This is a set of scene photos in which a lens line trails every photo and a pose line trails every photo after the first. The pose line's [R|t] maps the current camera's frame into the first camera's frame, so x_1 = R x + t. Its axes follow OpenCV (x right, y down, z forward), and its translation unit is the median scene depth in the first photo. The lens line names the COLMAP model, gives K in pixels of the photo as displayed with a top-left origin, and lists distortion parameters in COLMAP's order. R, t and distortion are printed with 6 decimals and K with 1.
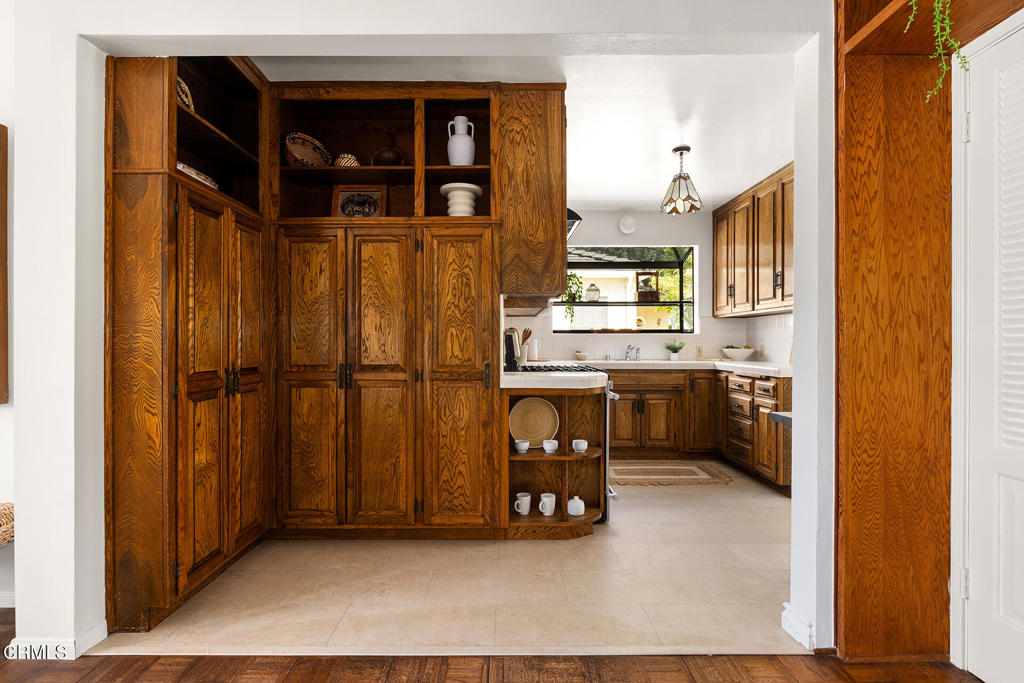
lens RADIAL K [[492.2, 0, 509.7], [0, 492.2, 341.8], [0, 0, 1]] dist [0.000969, -0.000061]
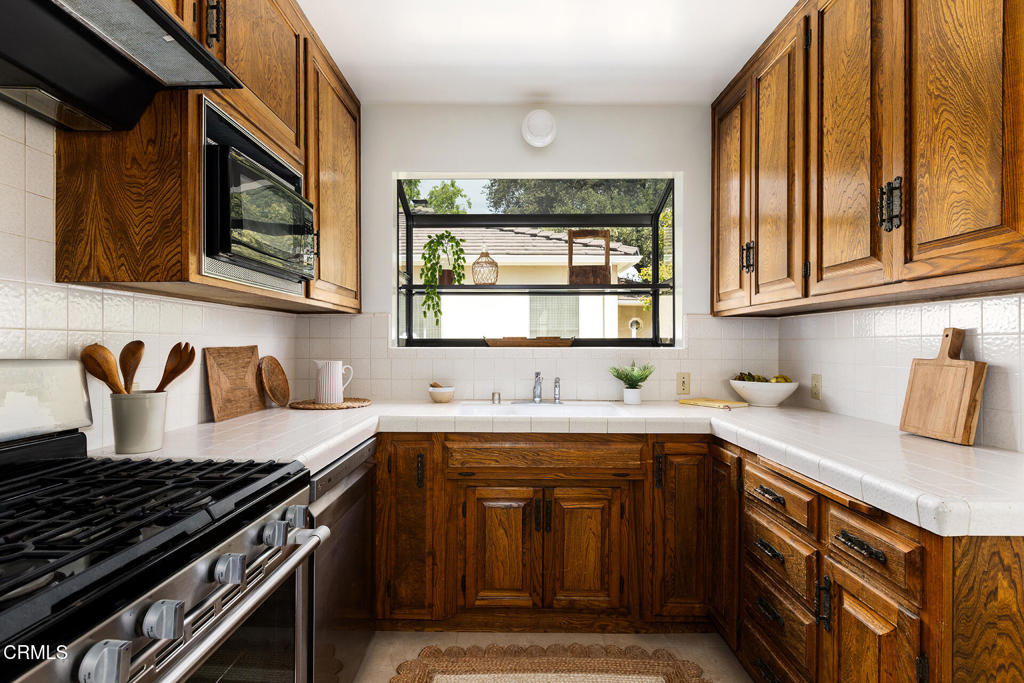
lens RADIAL K [[492.2, 0, 512.1], [0, 492.2, 344.2], [0, 0, 1]] dist [0.000969, -0.000061]
pose [[0.999865, 0.003505, -0.016057, 0.244161], [-0.003495, 0.999994, 0.000640, -0.022620], [0.016059, -0.000584, 0.999871, 0.555735]]
